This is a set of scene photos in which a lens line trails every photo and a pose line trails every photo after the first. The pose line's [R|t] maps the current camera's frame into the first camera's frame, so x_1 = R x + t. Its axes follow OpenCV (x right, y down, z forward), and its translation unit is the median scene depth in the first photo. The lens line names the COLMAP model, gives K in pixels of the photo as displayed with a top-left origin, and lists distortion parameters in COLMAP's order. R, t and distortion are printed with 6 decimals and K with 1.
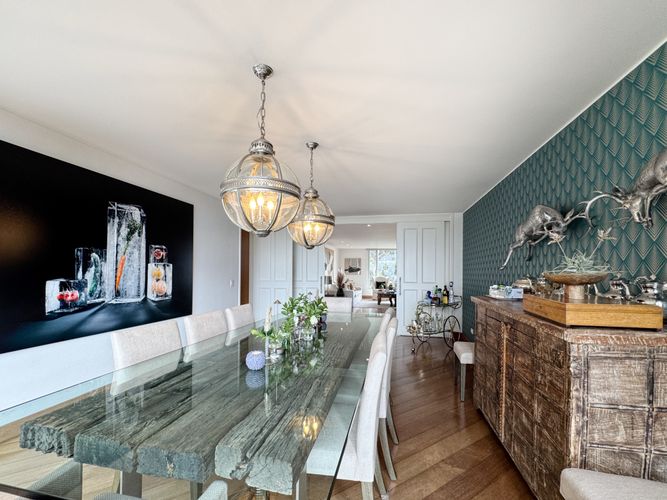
lens RADIAL K [[284.5, 0, 331.6], [0, 284.5, 270.5], [0, 0, 1]] dist [-0.000721, -0.000052]
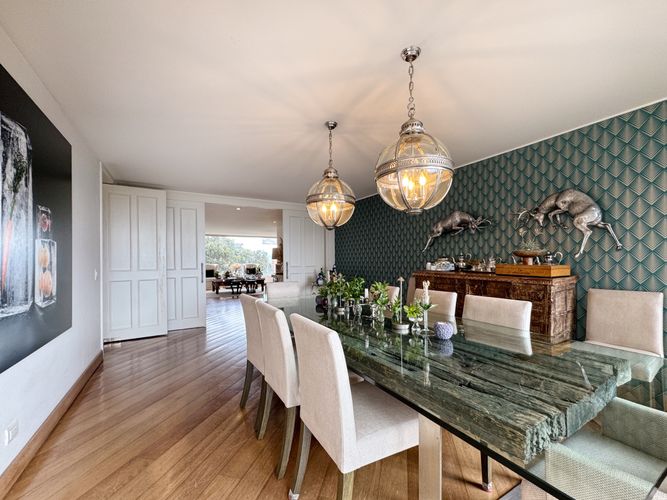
lens RADIAL K [[278.6, 0, 333.2], [0, 278.6, 257.9], [0, 0, 1]] dist [-0.001798, -0.000093]
pose [[0.736274, -0.009702, 0.676614, -0.575787], [0.011467, 0.999933, 0.001860, 0.016163], [-0.676587, 0.006389, 0.736335, 0.229909]]
